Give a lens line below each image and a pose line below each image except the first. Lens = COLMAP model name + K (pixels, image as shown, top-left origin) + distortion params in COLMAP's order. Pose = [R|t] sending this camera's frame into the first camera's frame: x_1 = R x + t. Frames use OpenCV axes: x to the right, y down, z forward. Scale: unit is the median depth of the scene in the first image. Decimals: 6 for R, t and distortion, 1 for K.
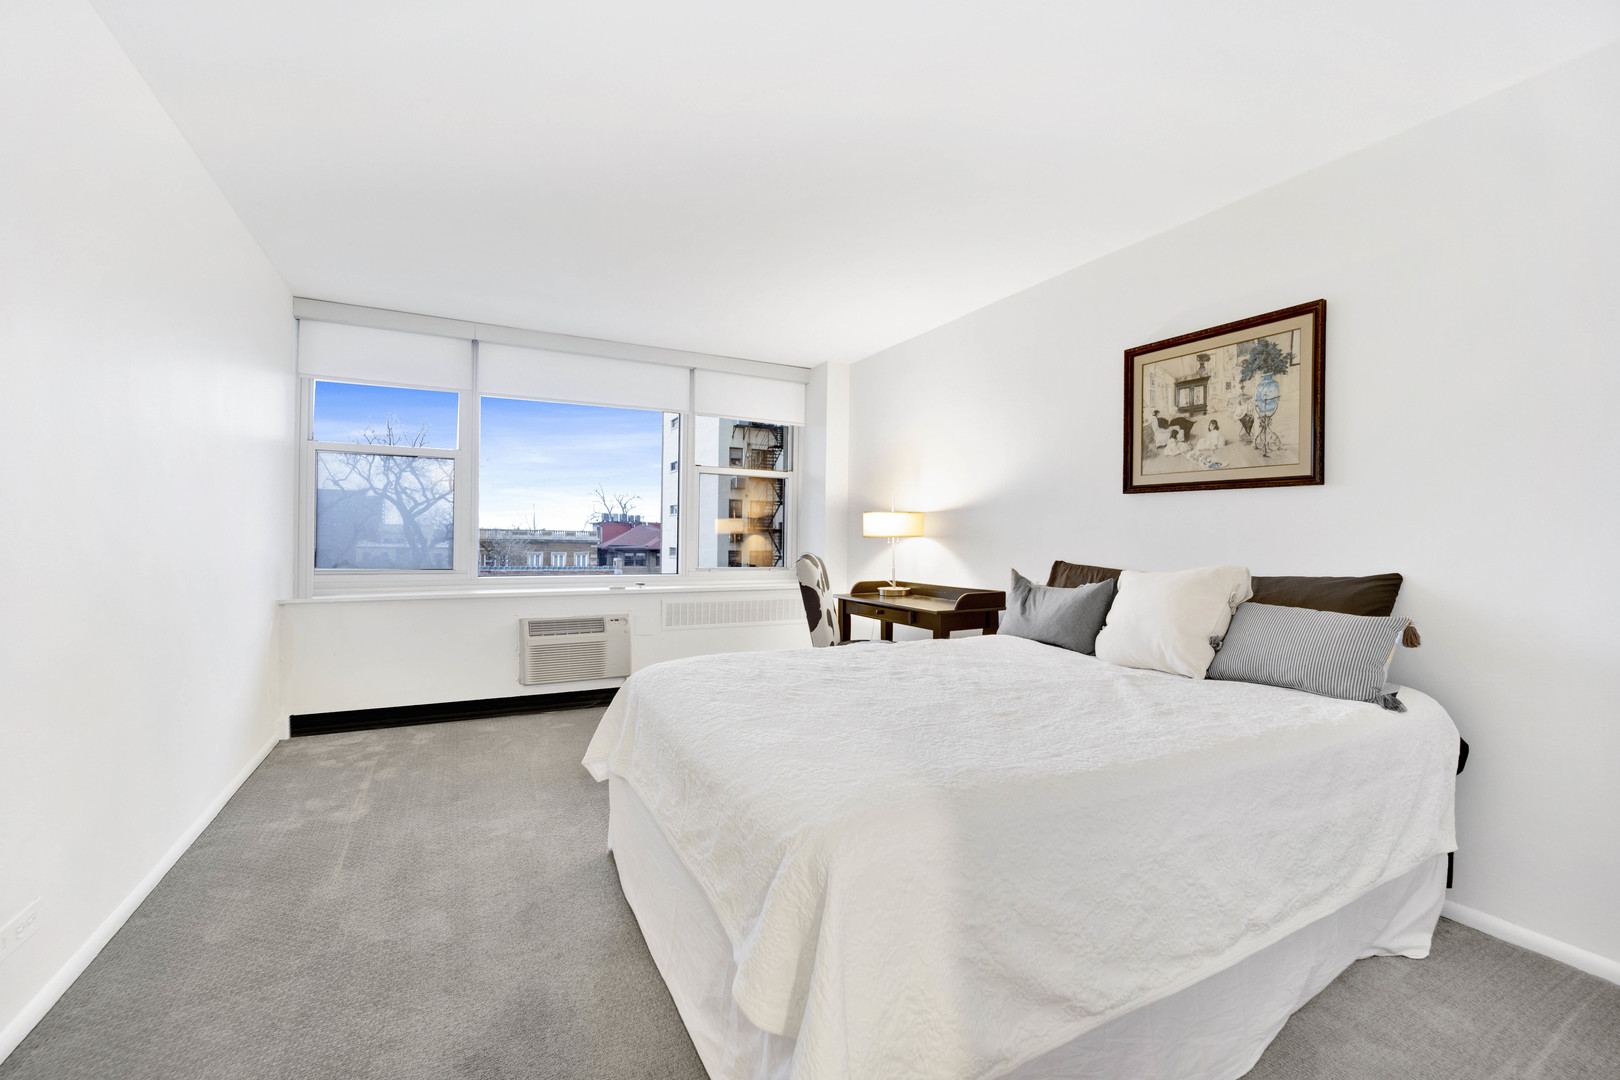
lens RADIAL K [[666.0, 0, 806.6], [0, 666.0, 537.8], [0, 0, 1]] dist [0.001537, 0.000175]
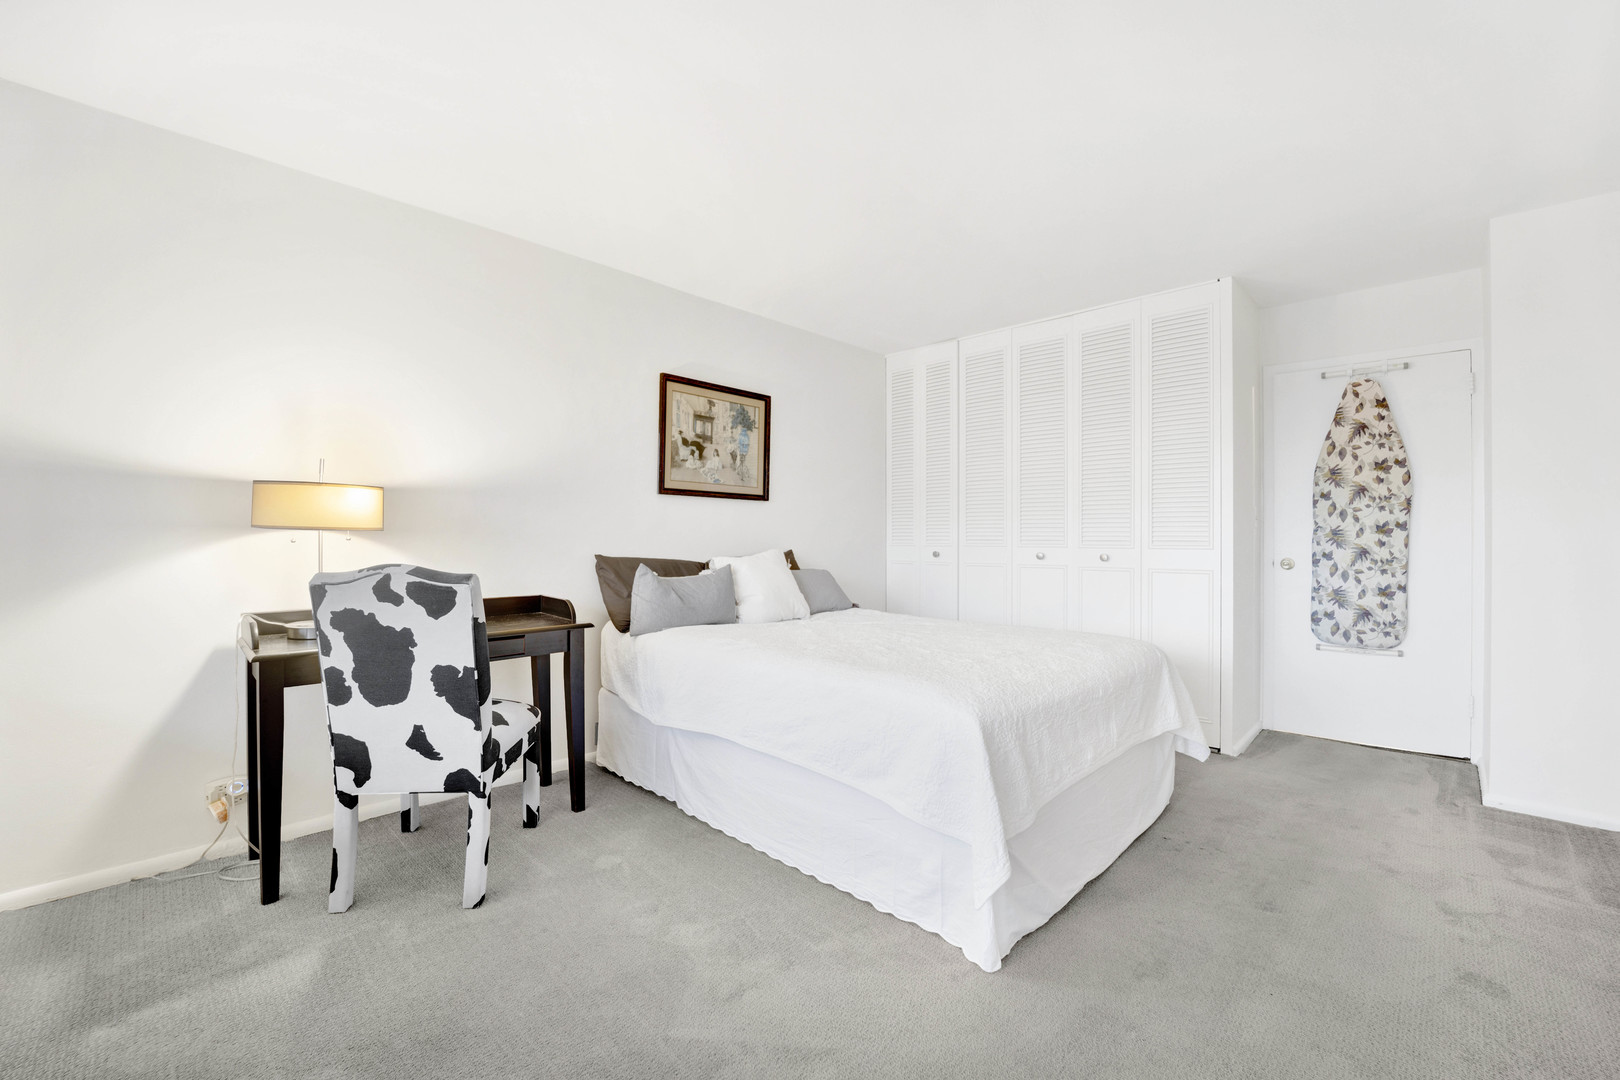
lens RADIAL K [[666.0, 0, 810.2], [0, 666.0, 540.5], [0, 0, 1]] dist [0.001537, 0.000175]
pose [[-0.305845, -0.023461, 0.951792, -0.796413], [-0.006332, 0.999724, 0.022608, -0.013336], [-0.952060, 0.000888, -0.305909, 1.210658]]
